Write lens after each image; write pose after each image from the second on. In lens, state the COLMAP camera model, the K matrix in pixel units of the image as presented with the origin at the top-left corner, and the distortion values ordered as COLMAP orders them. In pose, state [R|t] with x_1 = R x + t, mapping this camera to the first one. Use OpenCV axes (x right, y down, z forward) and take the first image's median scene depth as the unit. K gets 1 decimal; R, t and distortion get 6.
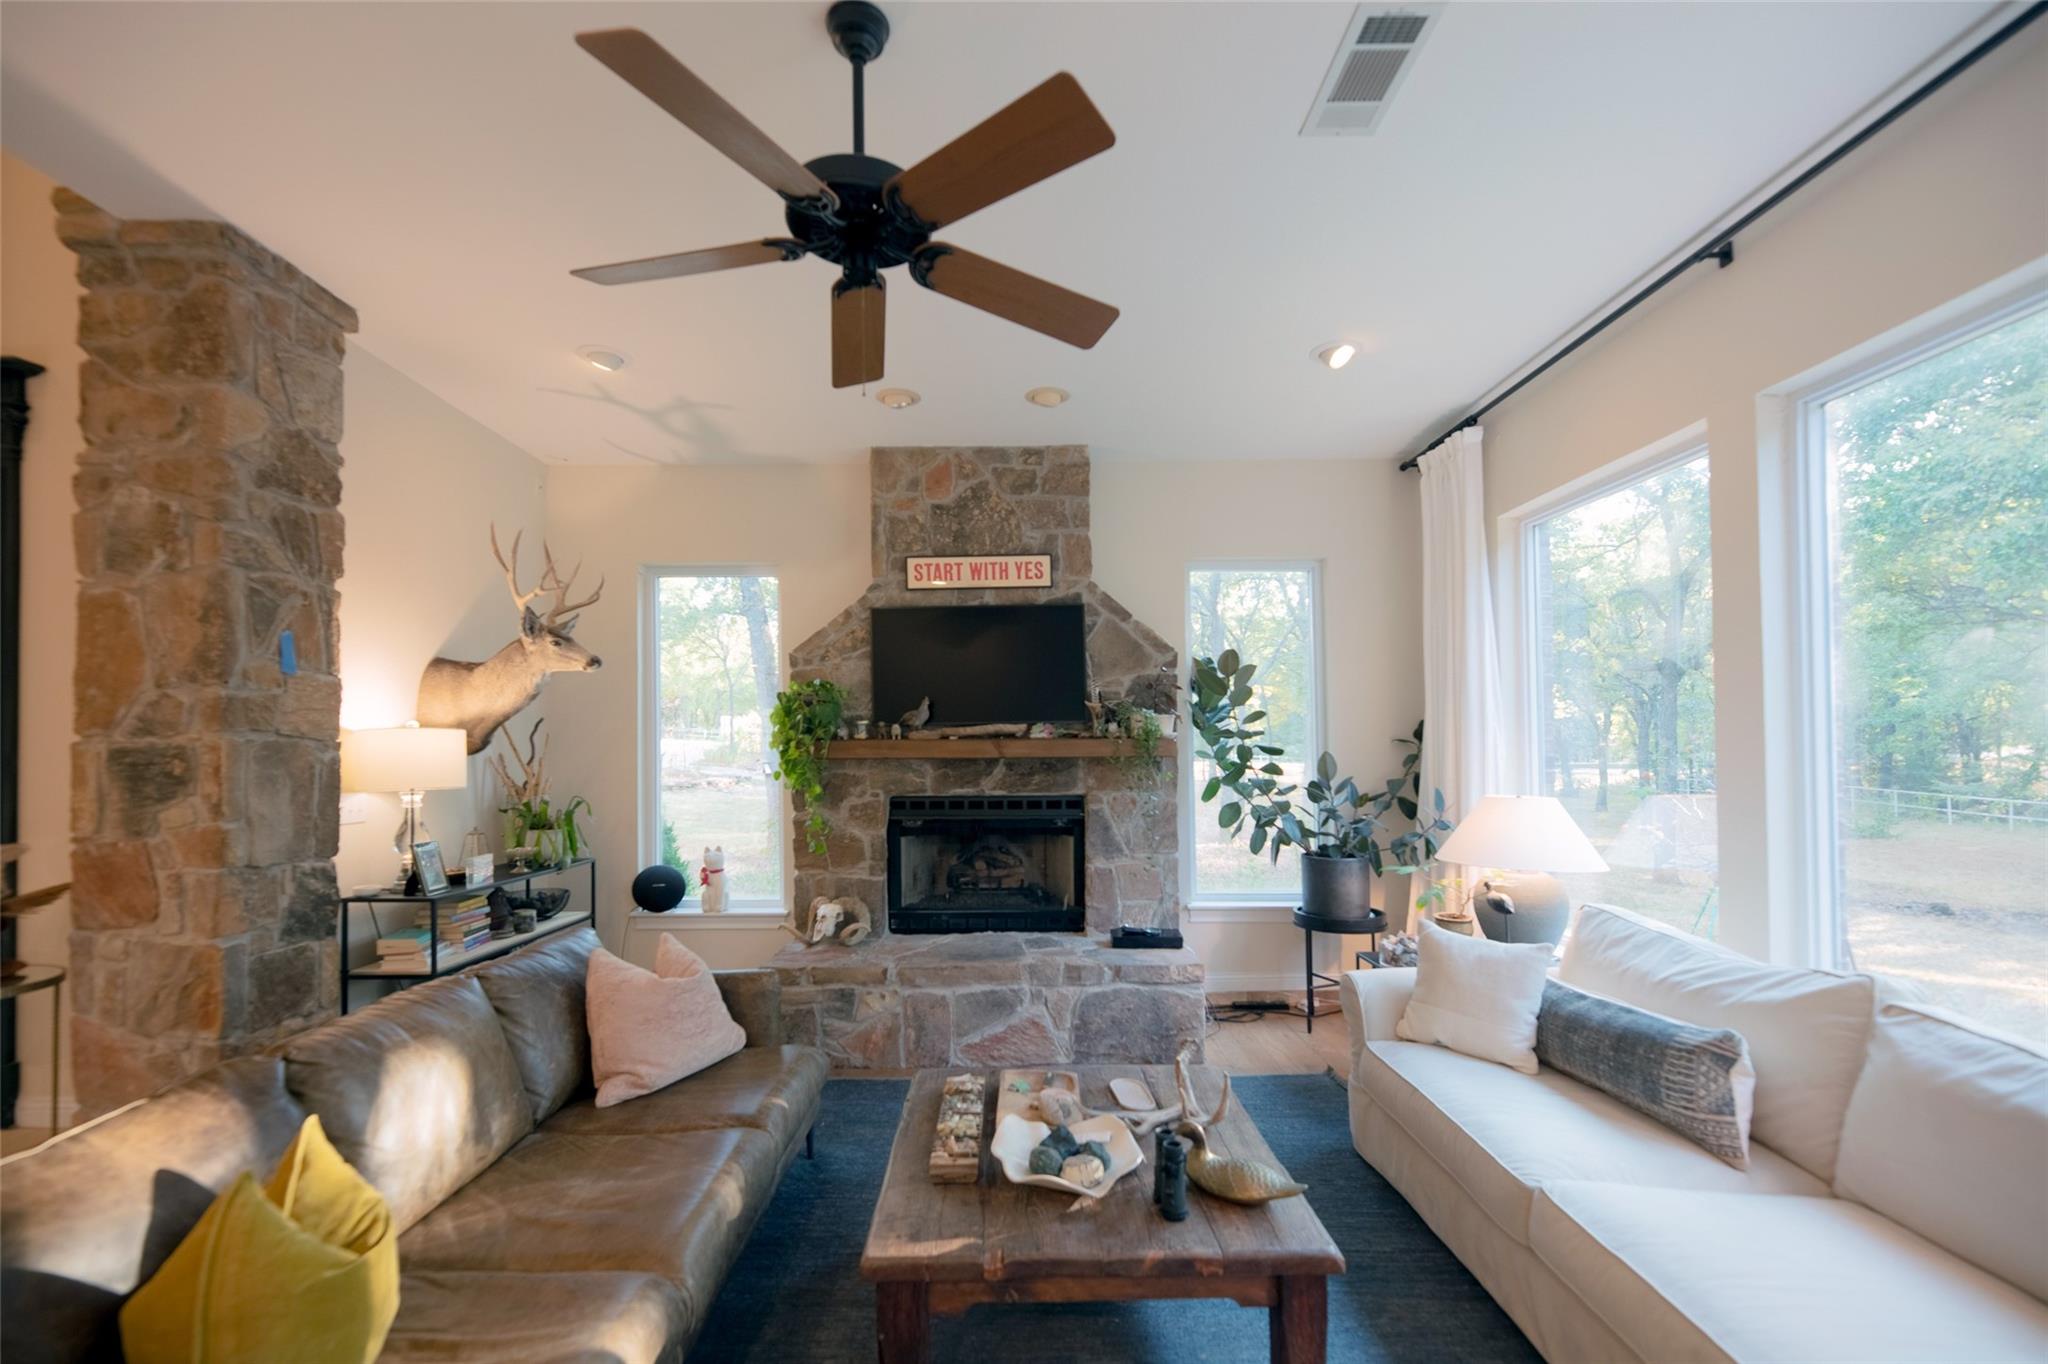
lens RADIAL K [[788.1, 0, 1002.5], [0, 788.1, 743.1], [0, 0, 1]] dist [-0.002975, -0.000684]
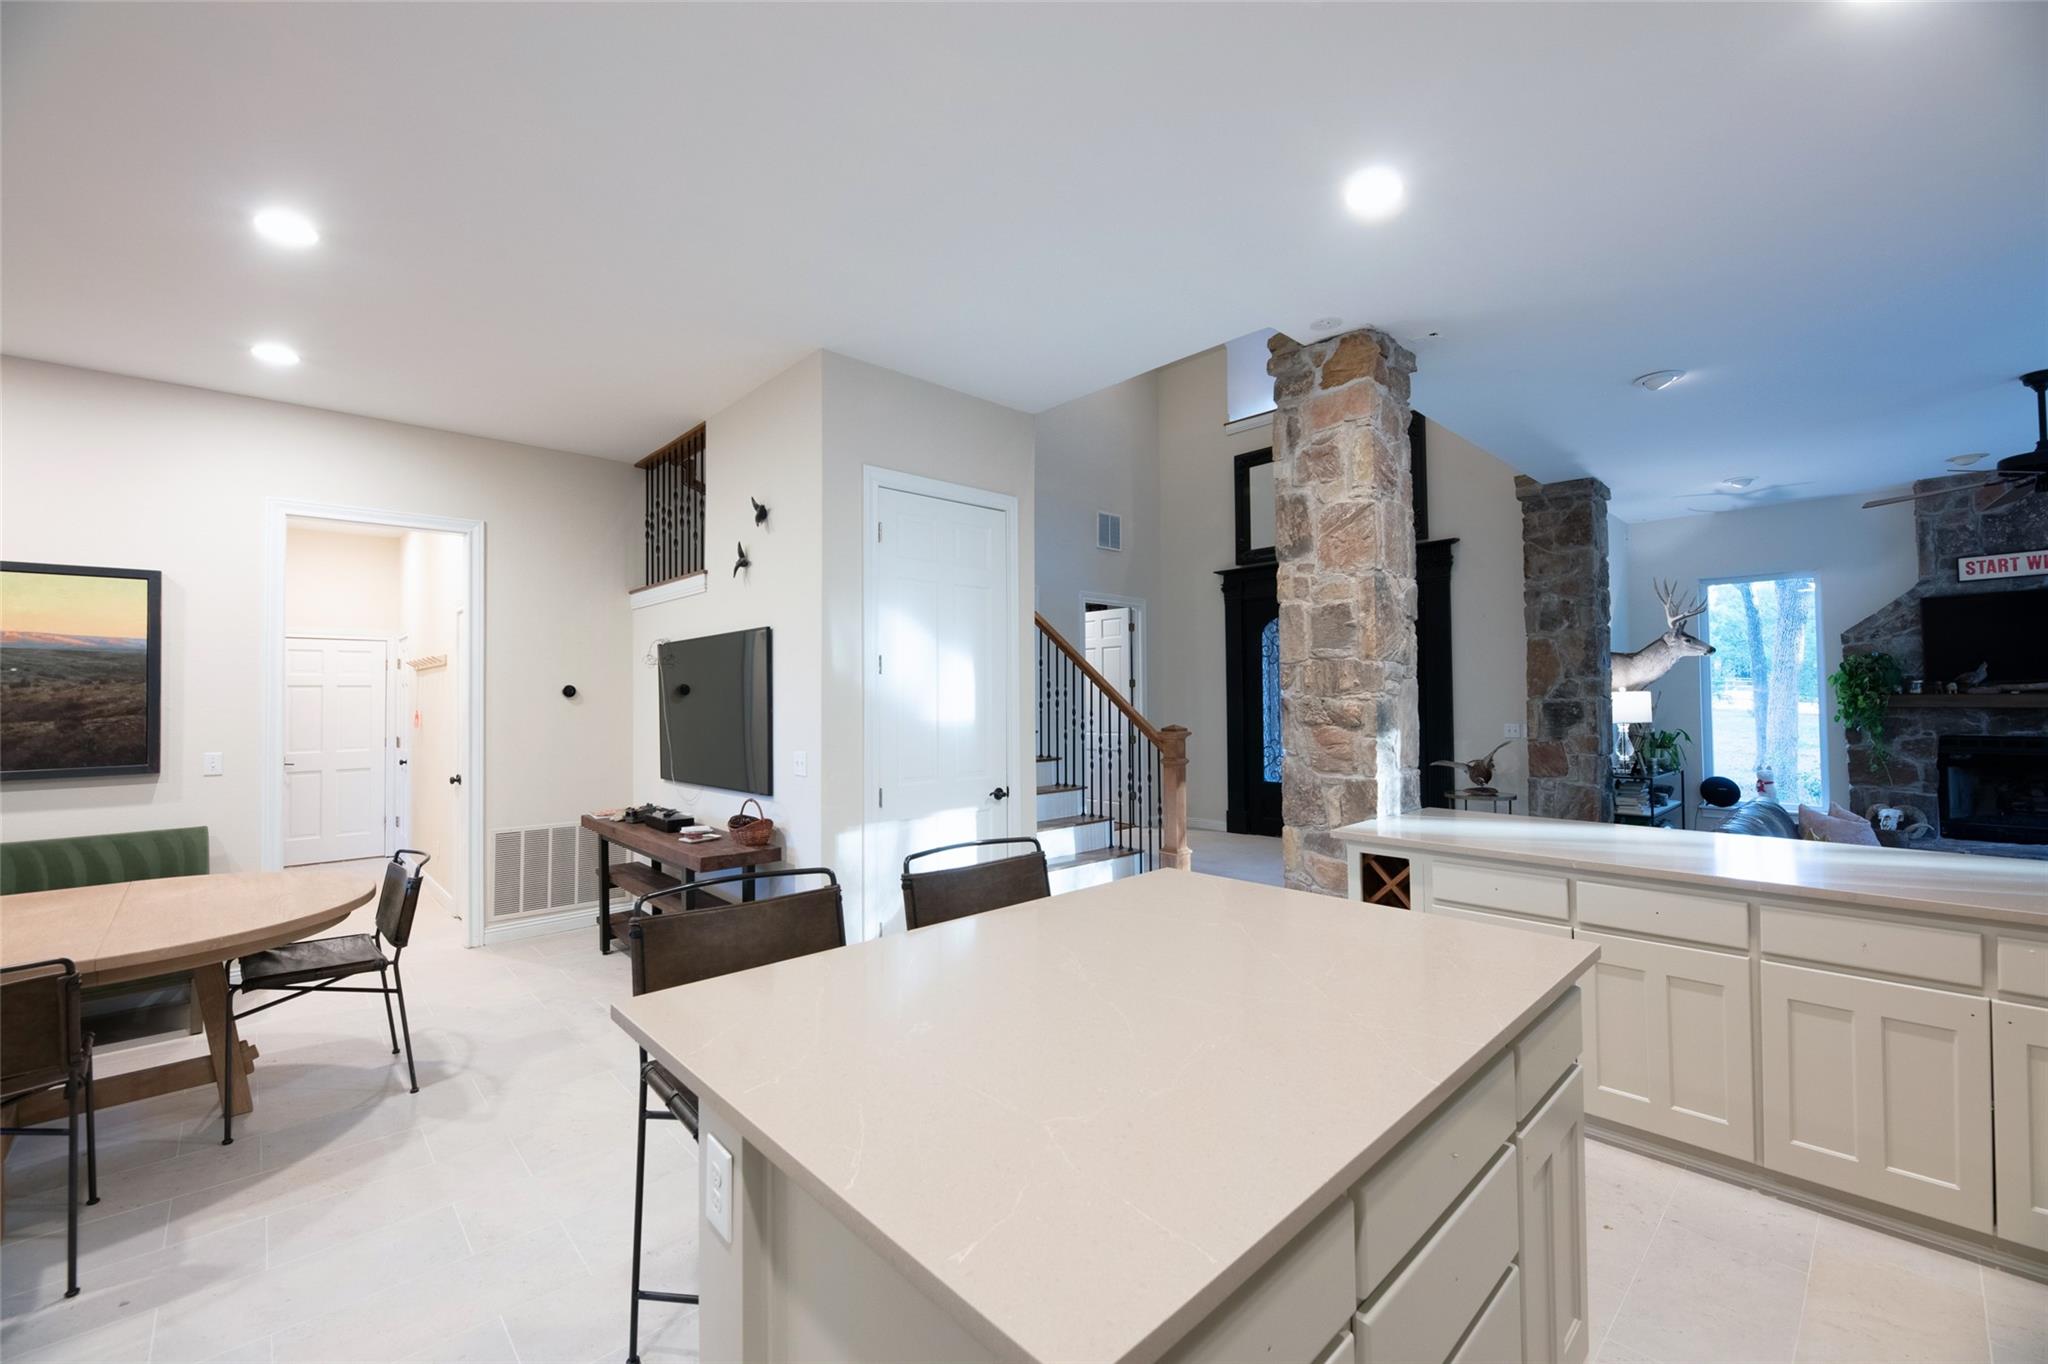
lens RADIAL K [[814.6, 0, 1074.1], [0, 814.6, 689.4], [0, 0, 1]] dist [-0.005095, -0.002505]
pose [[0.710591, -0.009484, -0.703541, -0.264251], [0.013513, 0.999909, 0.000170, -0.037250], [0.703475, -0.009628, 0.710655, -1.215607]]
